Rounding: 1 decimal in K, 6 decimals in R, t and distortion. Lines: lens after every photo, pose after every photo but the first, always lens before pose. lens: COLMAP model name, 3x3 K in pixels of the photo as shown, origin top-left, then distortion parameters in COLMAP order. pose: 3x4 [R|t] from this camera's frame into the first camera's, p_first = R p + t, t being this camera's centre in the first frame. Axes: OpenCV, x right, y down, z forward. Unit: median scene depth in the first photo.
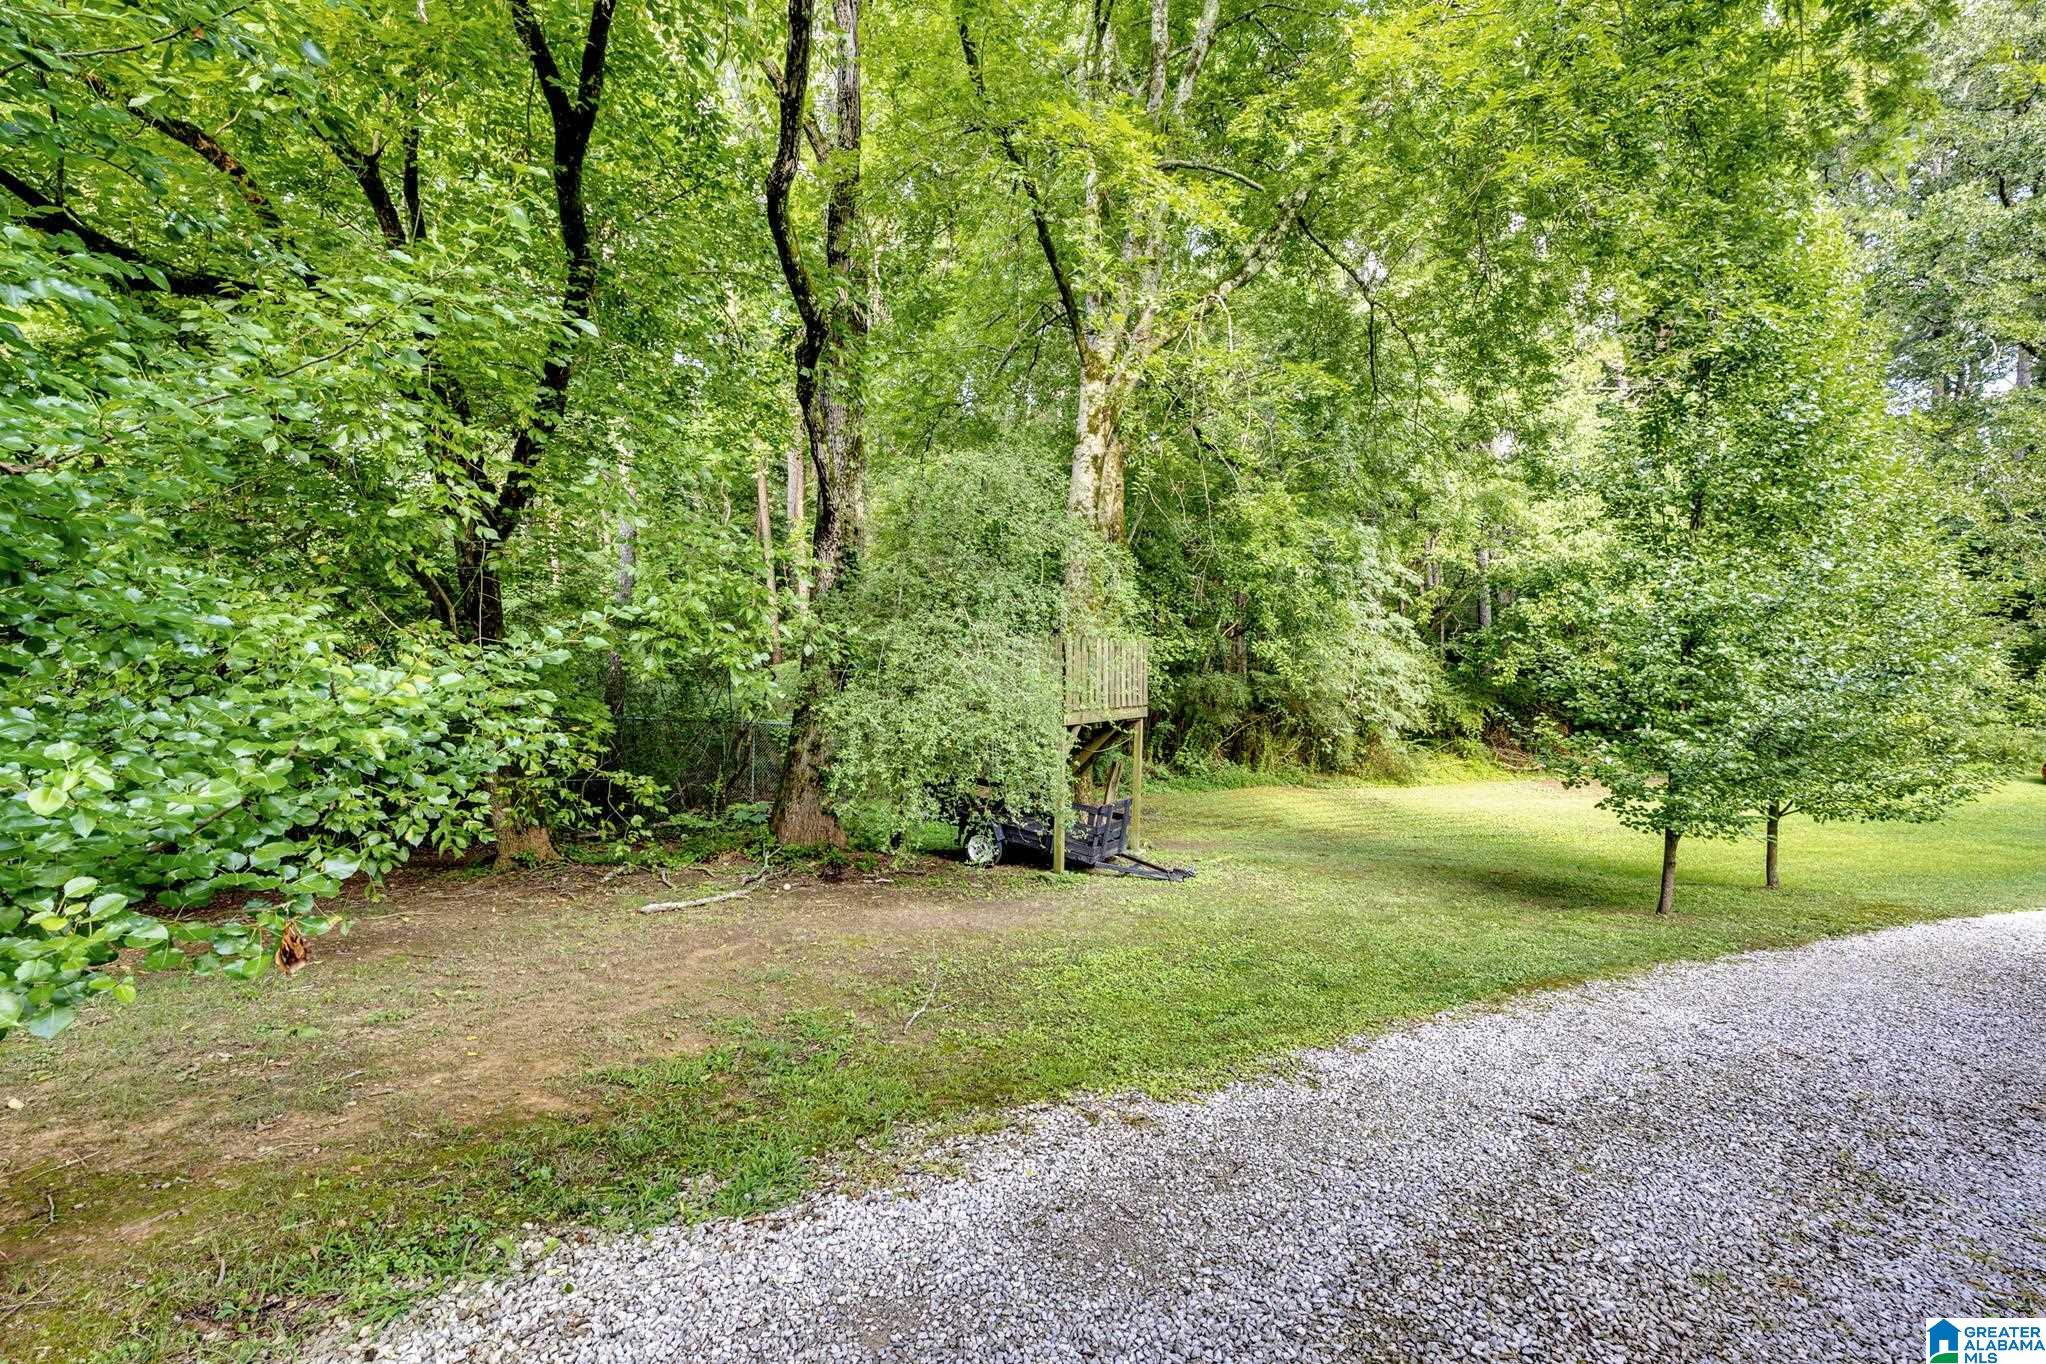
lens RADIAL K [[987.8, 0, 996.8], [0, 987.8, 686.8], [0, 0, 1]] dist [-0.000937, 0.000074]
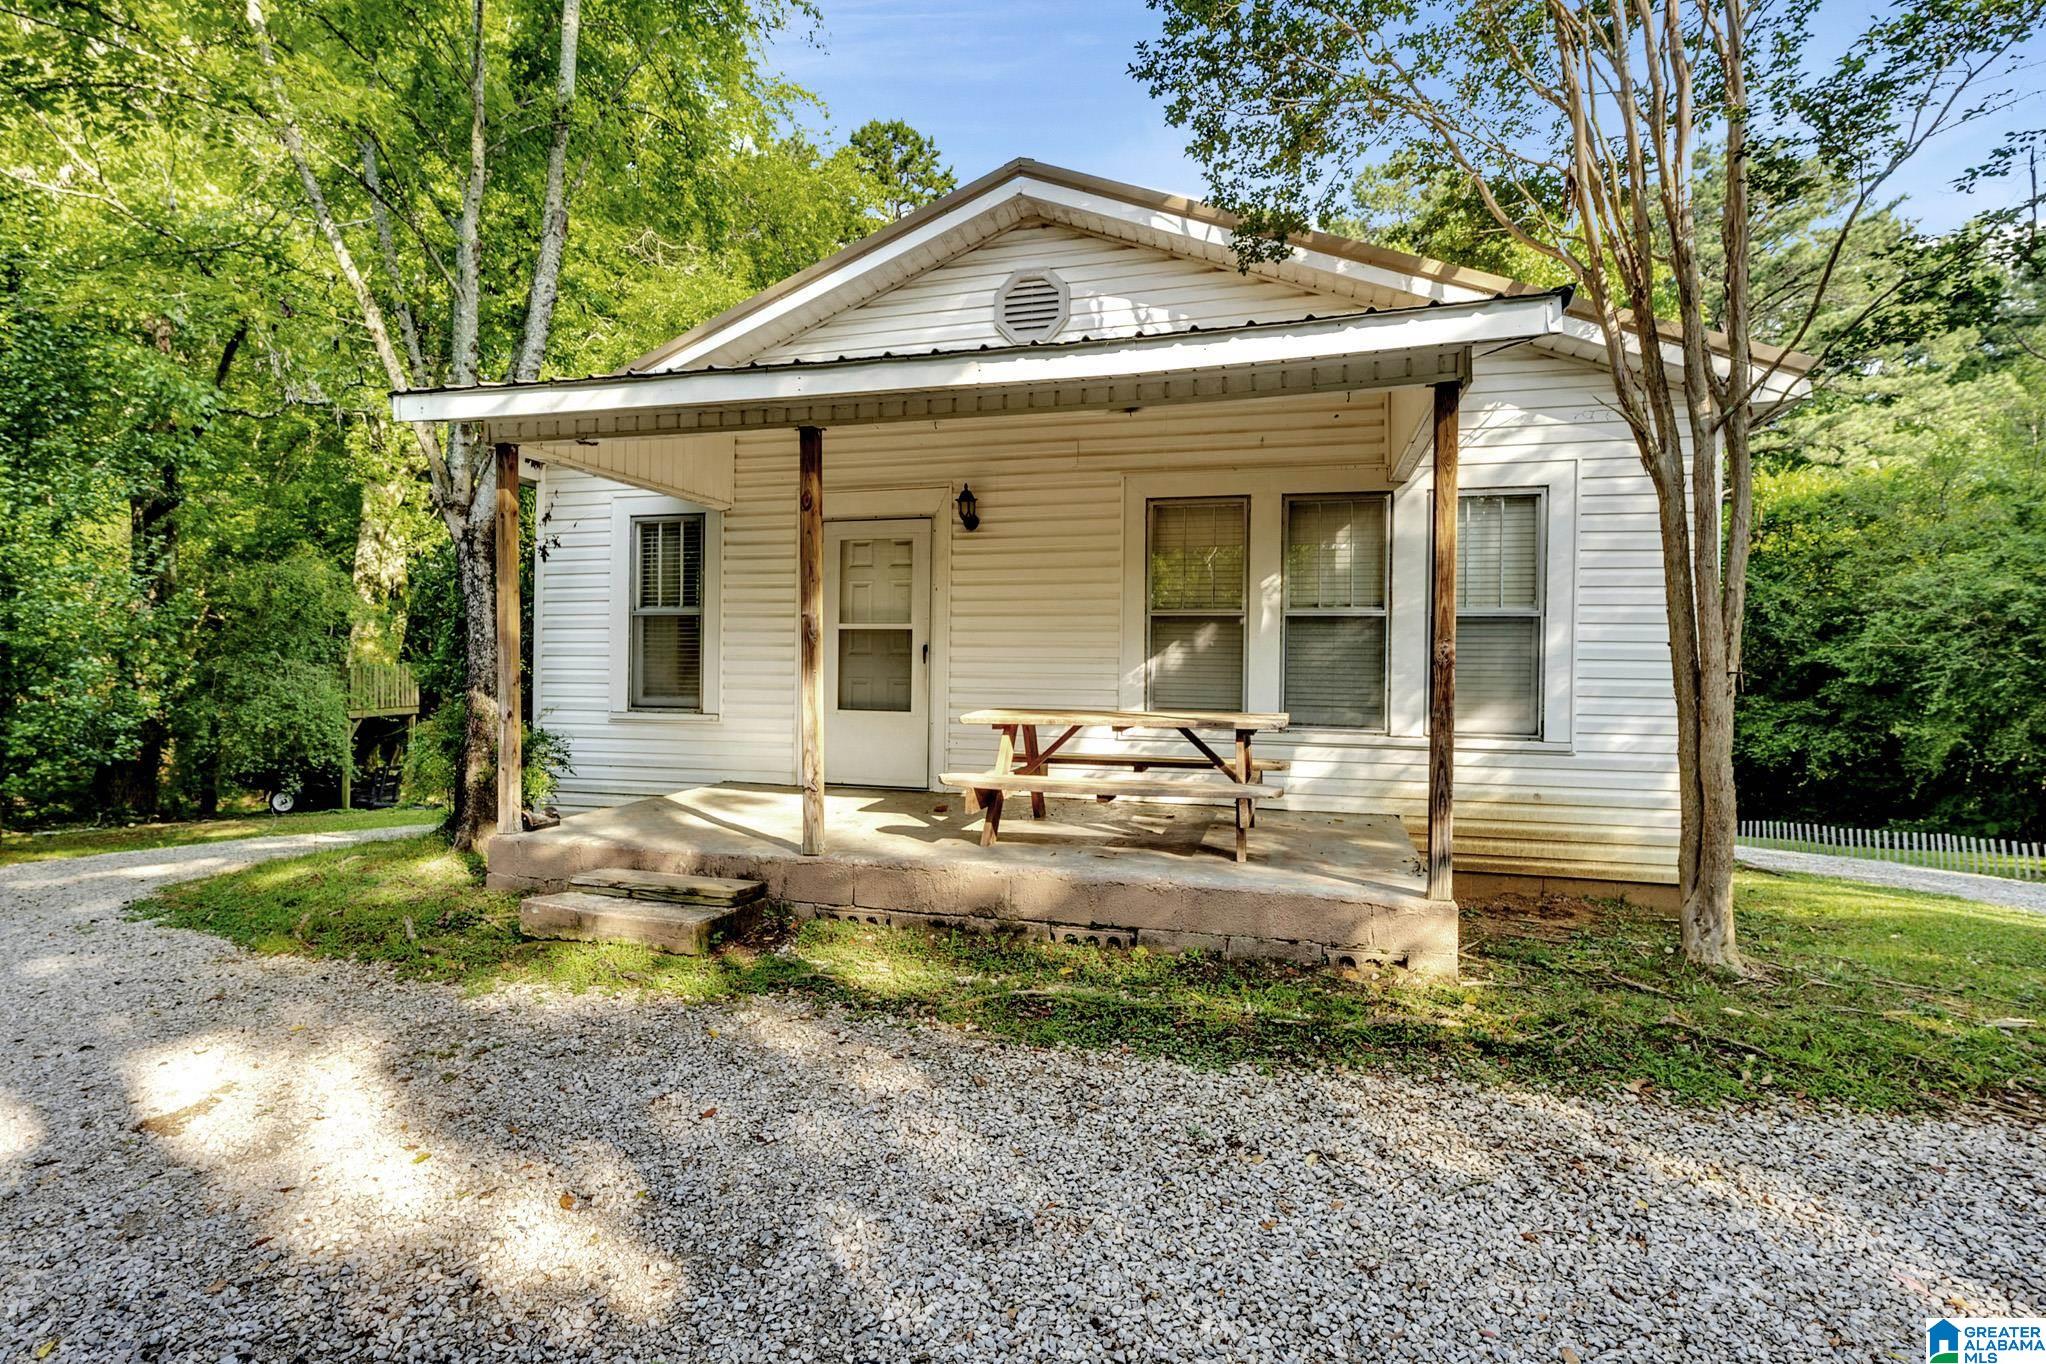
lens RADIAL K [[987.8, 0, 996.8], [0, 987.8, 686.8], [0, 0, 1]] dist [-0.000937, 0.000074]
pose [[0.805333, -0.007006, 0.592781, -0.043835], [0.005787, 0.999975, 0.003956, -0.015947], [-0.592794, 0.000245, 0.805354, -1.178132]]
